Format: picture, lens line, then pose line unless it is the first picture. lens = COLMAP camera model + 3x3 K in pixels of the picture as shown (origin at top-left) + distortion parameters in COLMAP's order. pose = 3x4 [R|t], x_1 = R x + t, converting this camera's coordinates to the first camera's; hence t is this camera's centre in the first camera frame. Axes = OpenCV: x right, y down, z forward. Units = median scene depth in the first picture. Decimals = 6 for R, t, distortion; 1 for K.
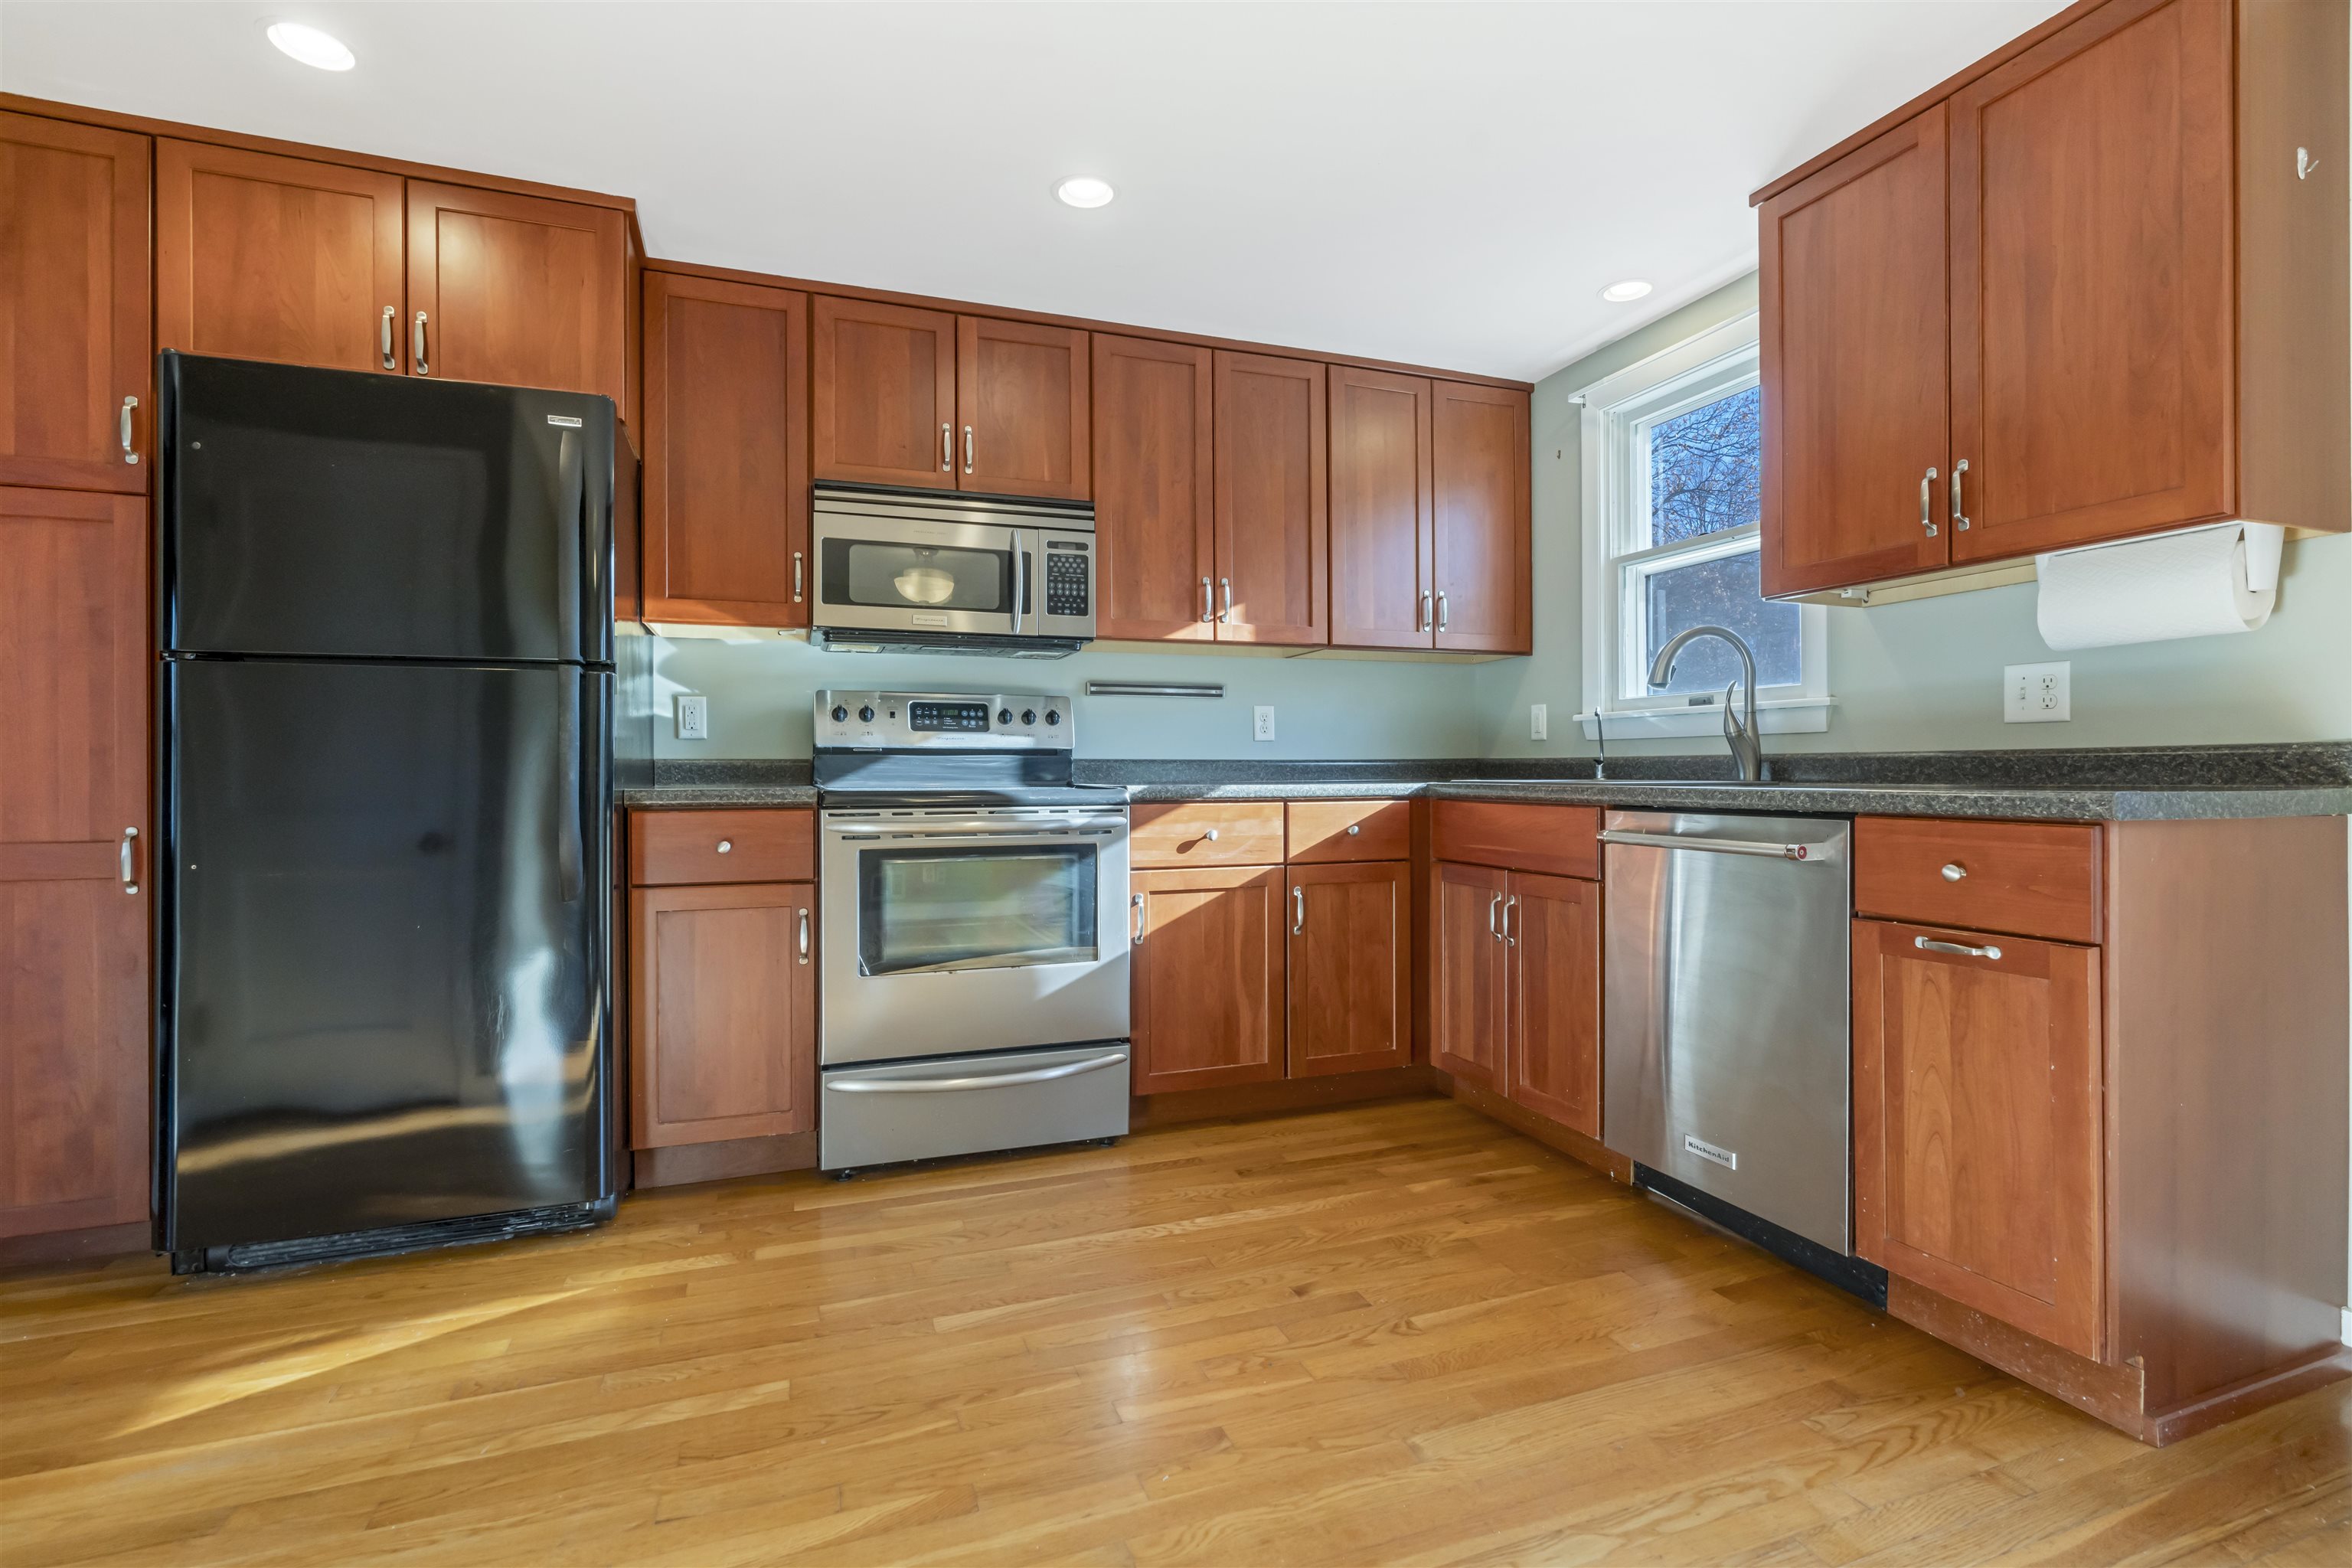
lens RADIAL K [[1072.6, 0, 1171.3], [0, 1072.6, 771.8], [0, 0, 1]] dist [-0.009669, -0.000527]
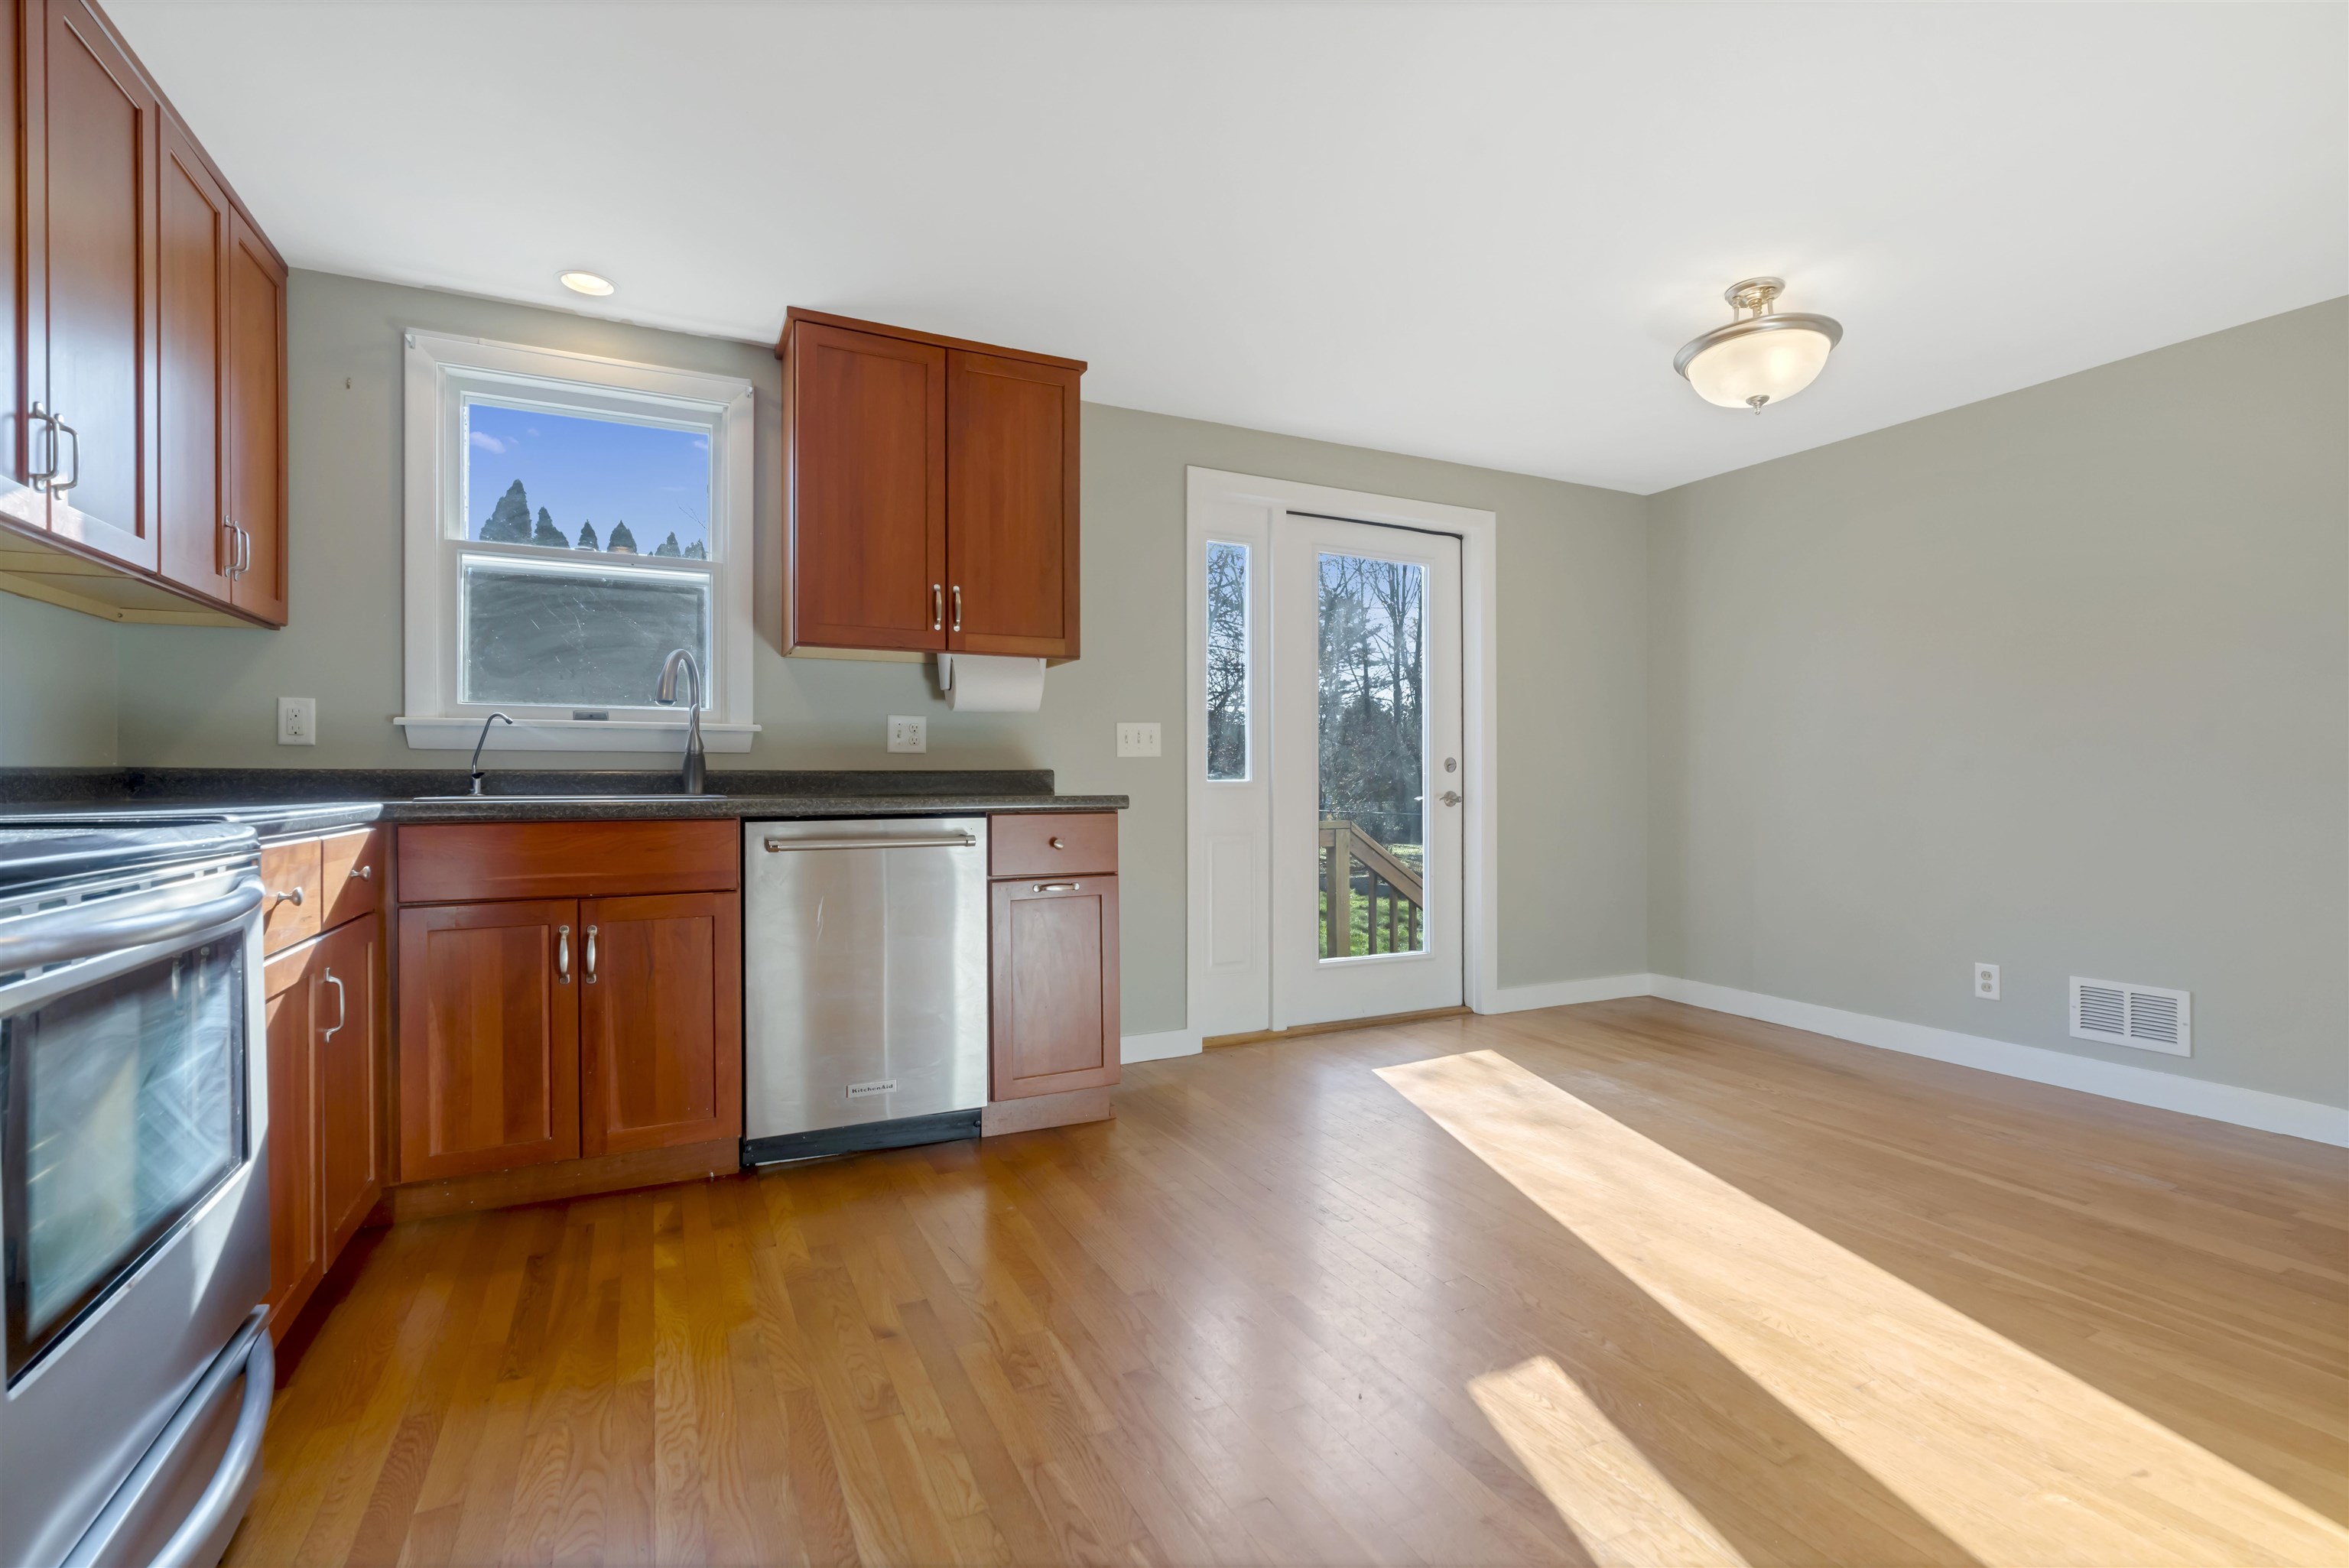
lens RADIAL K [[1071.1, 0, 1169.9], [0, 1071.1, 785.0], [0, 0, 1]] dist [-0.009669, -0.000527]
pose [[-0.111160, -0.002630, 0.993799, -0.657645], [0.002400, 0.999993, 0.002915, -0.002789], [-0.993800, 0.002709, -0.111153, 0.665305]]
